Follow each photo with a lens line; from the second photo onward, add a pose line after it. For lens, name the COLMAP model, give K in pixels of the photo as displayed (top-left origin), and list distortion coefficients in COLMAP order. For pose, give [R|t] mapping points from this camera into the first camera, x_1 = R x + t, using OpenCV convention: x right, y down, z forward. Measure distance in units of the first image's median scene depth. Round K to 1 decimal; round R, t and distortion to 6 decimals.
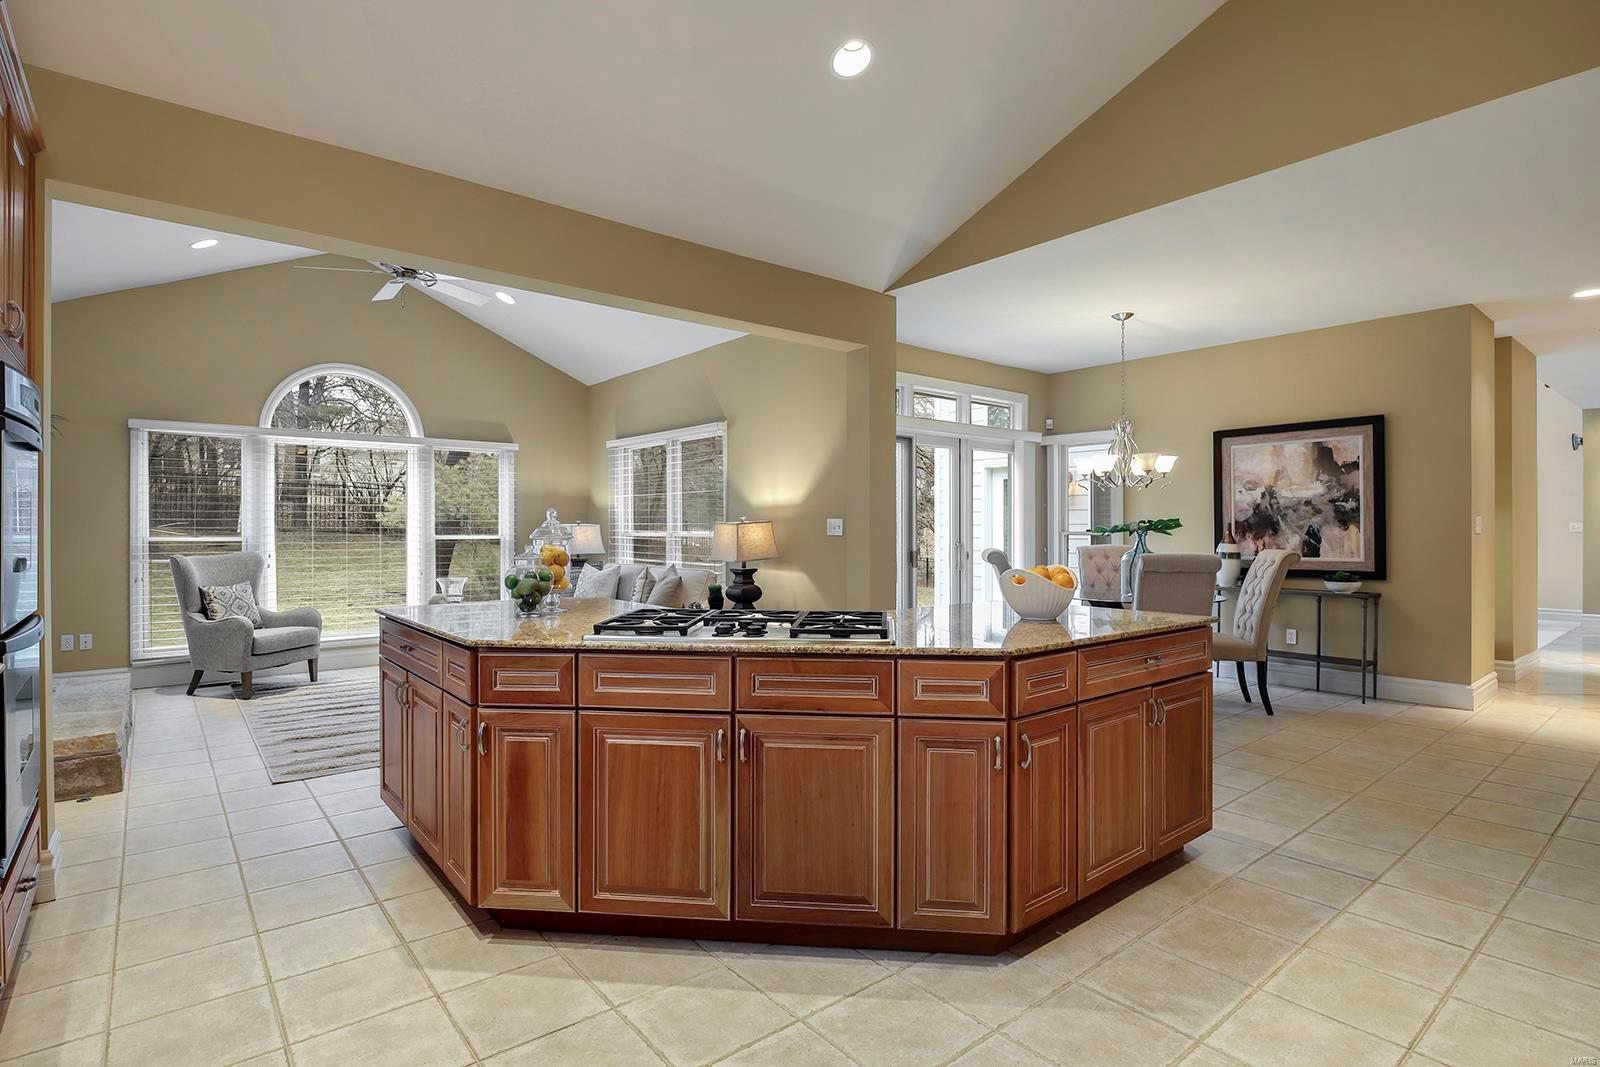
lens RADIAL K [[791.8, 0, 835.7], [0, 791.8, 528.9], [0, 0, 1]] dist [0.003140, -0.001687]
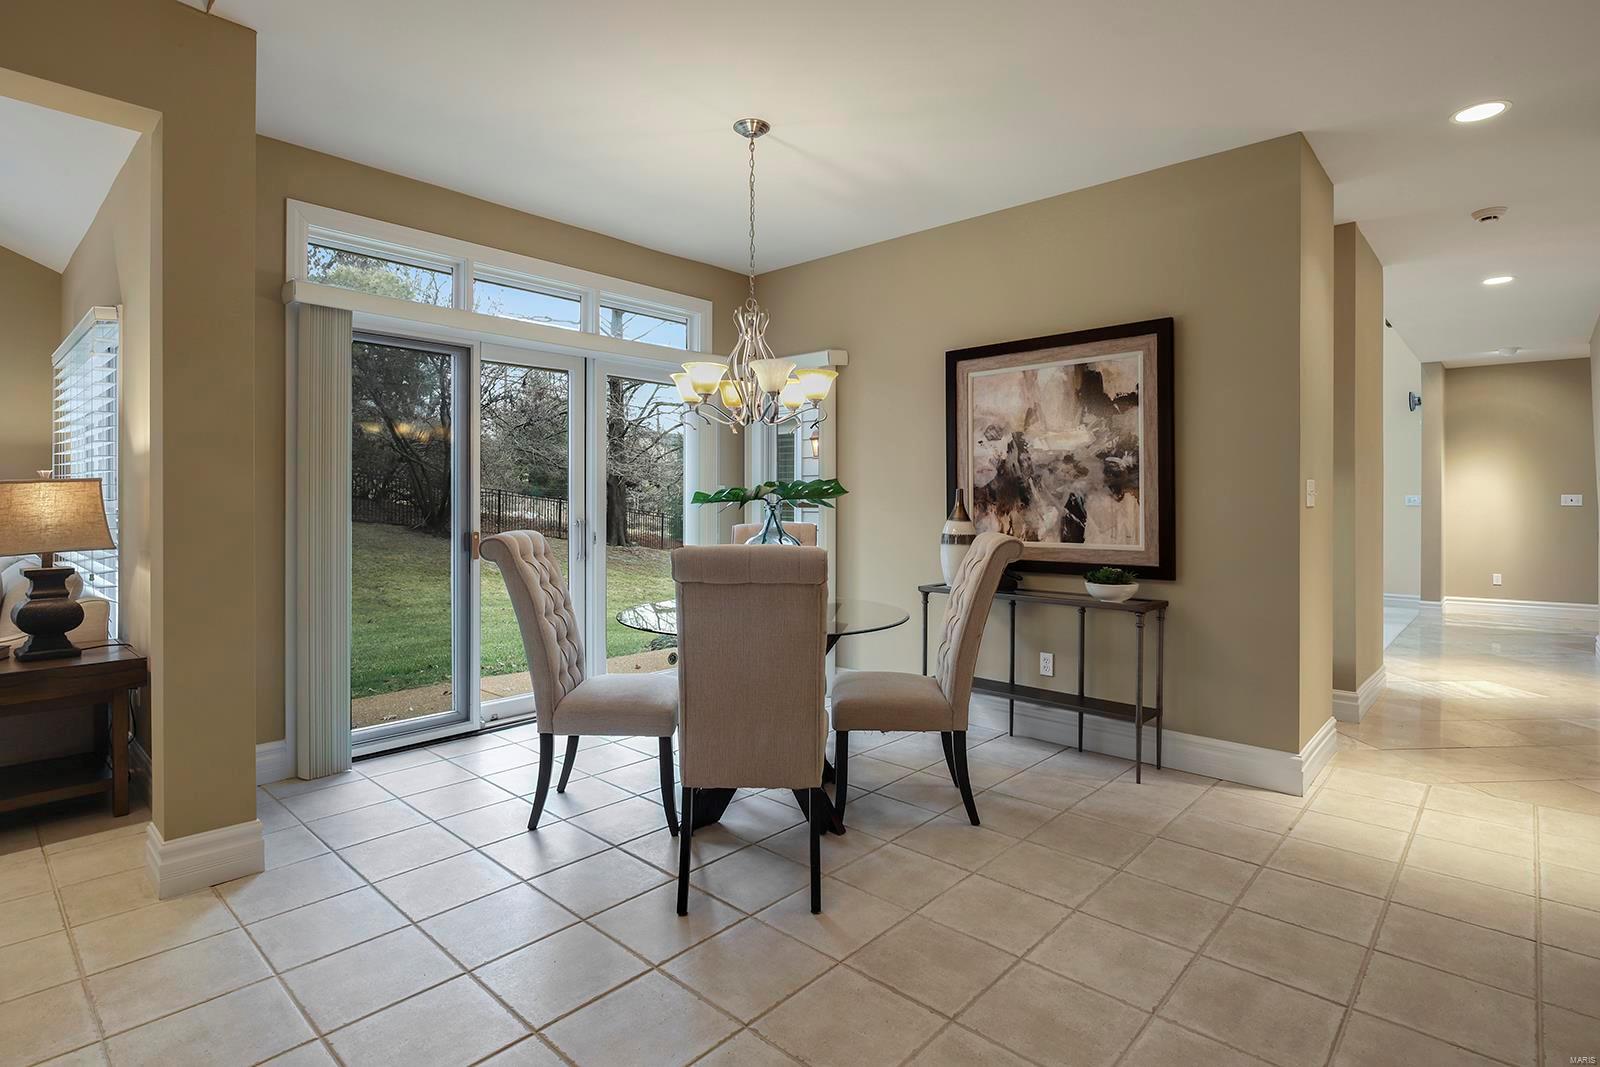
lens RADIAL K [[791.8, 0, 814.9], [0, 791.8, 497.7], [0, 0, 1]] dist [0.003140, -0.001687]
pose [[0.992772, 0.004690, 0.119922, 0.316784], [-0.004413, 0.999987, -0.002574, 0.001704], [-0.119933, 0.002026, 0.992780, 0.388009]]
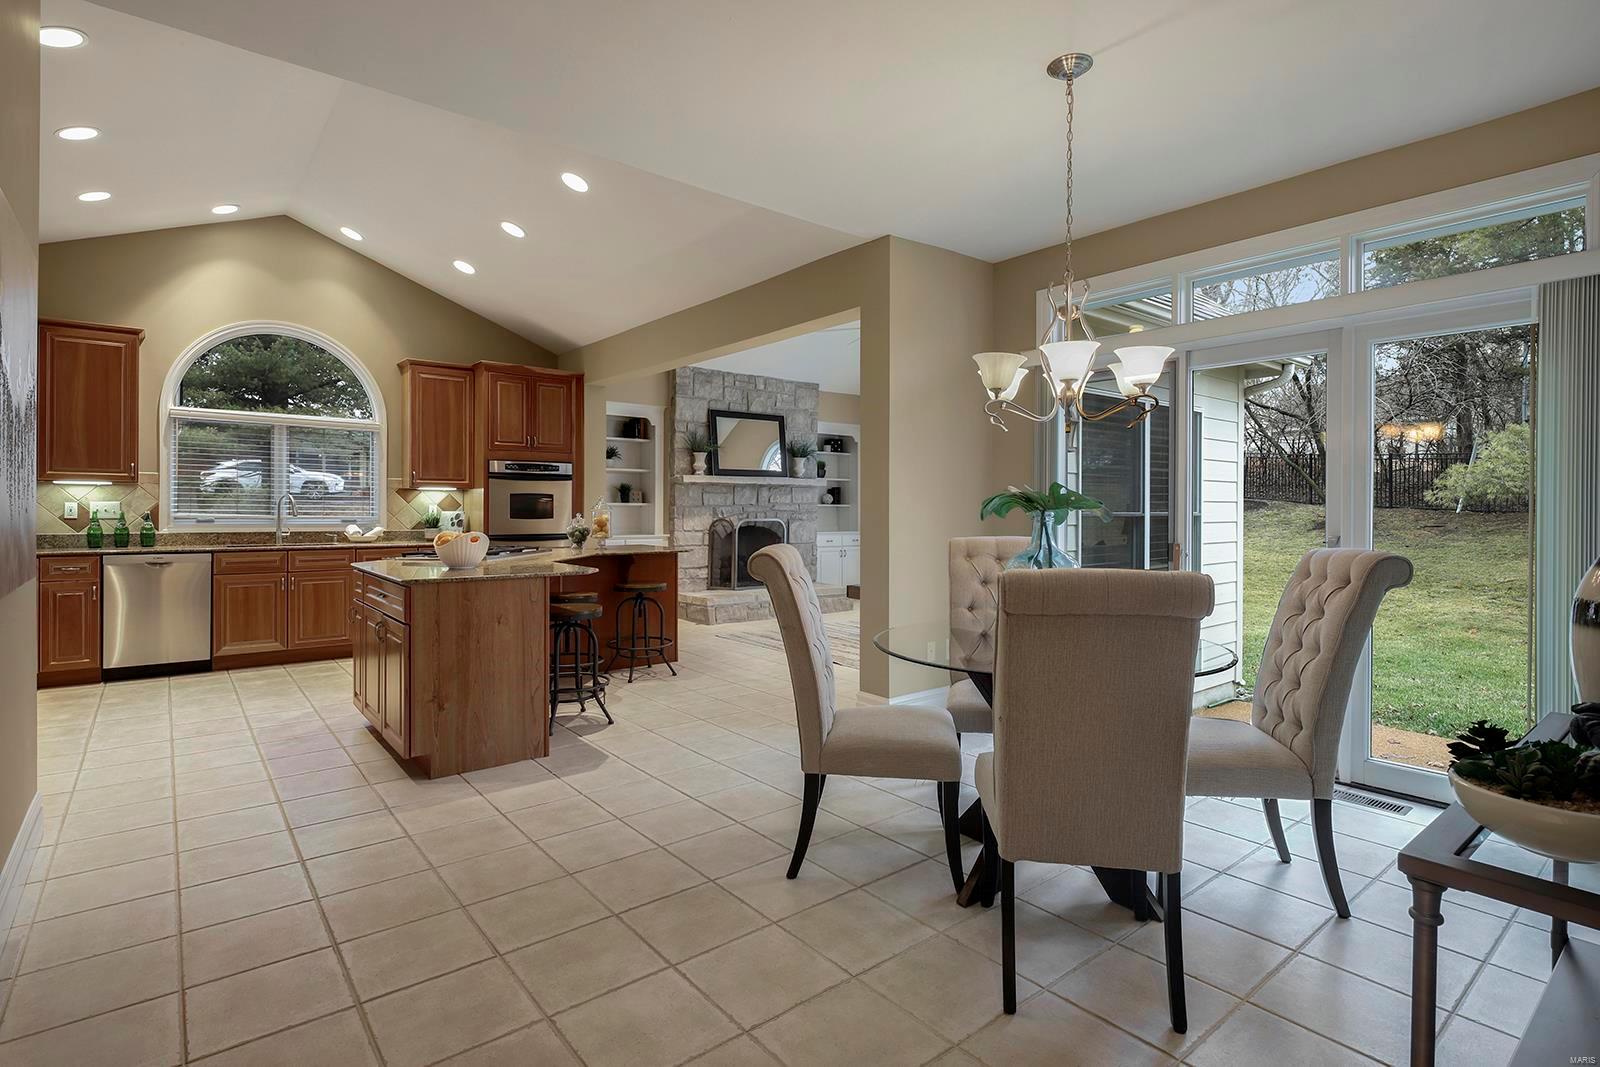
lens RADIAL K [[791.8, 0, 803.7], [0, 791.8, 520.8], [0, 0, 1]] dist [0.003140, -0.001687]
pose [[-0.029515, 0.017669, -0.999408, 0.813825], [-0.003082, 0.999837, 0.017767, -0.000566], [0.999560, 0.003605, -0.029456, 0.807251]]
